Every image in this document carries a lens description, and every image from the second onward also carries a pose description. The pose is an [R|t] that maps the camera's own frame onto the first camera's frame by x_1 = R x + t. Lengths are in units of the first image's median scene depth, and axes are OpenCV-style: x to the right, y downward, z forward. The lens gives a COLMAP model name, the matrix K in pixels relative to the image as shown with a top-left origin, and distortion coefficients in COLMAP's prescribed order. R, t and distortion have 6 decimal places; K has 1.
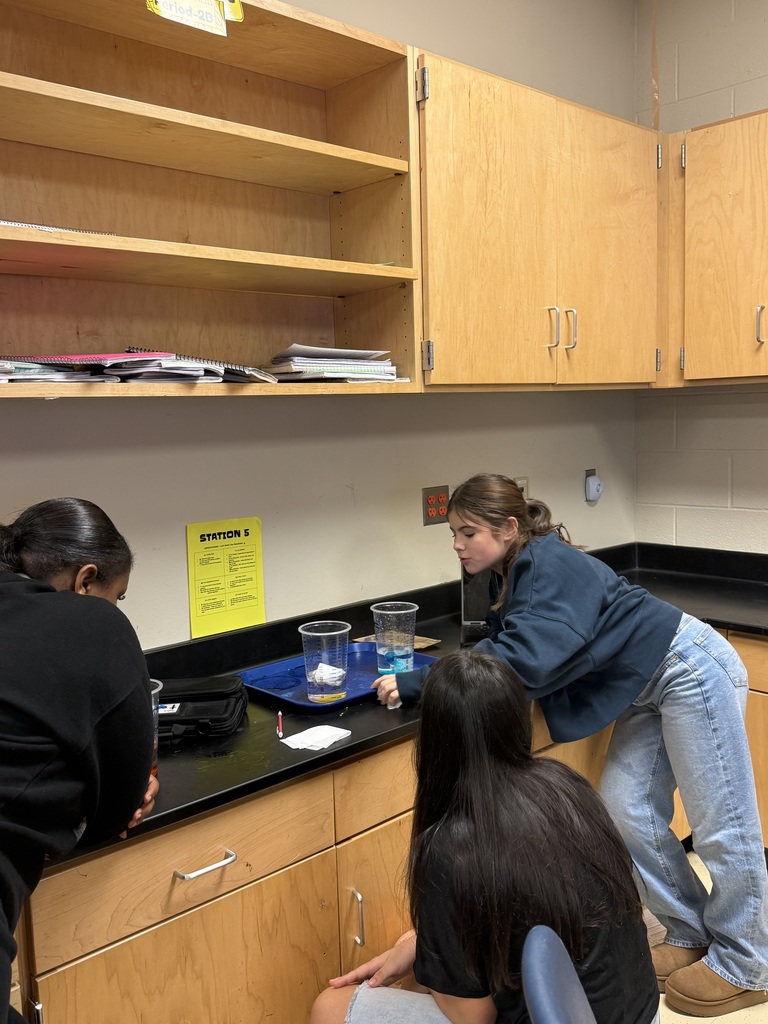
lens RADIAL K [[850.9, 0, 384.0], [0, 850.9, 512.0], [0, 0, 1]] dist [-0.004714, -0.008335]
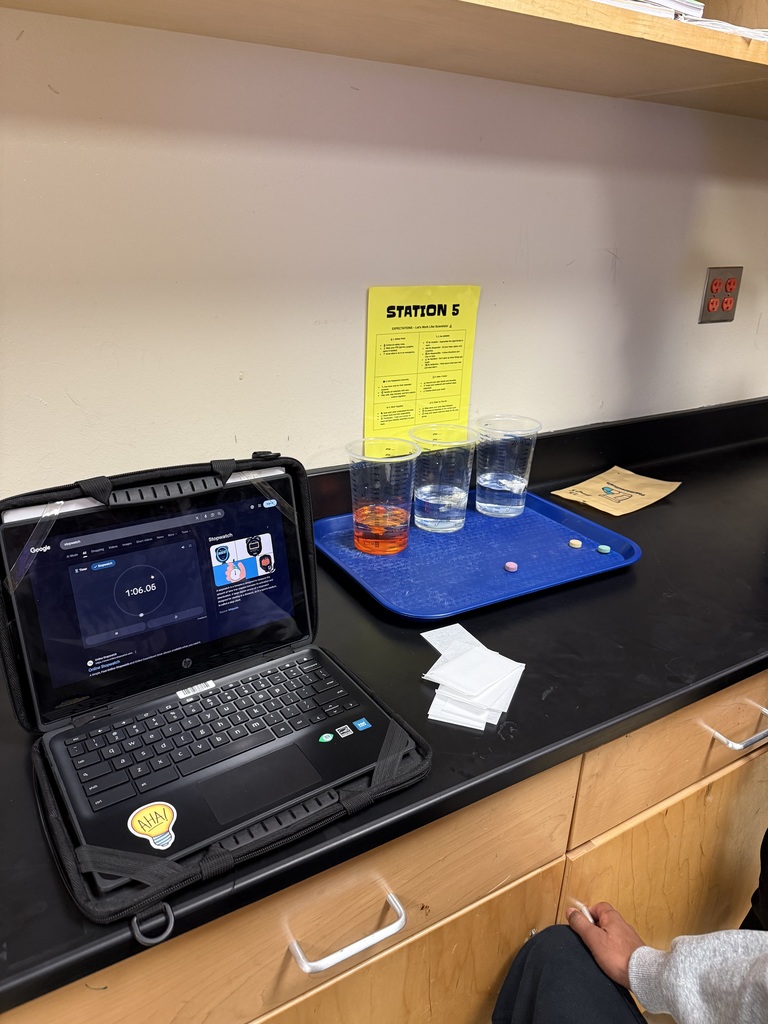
lens RADIAL K [[627.7, 0, 384.0], [0, 627.7, 512.0], [0, 0, 1]] dist [0.024389, 0.000013]
pose [[0.973229, 0.138525, -0.183403, -0.106082], [-0.077216, 0.948646, 0.306772, 0.027972], [0.216480, -0.284398, 0.933946, 0.494382]]
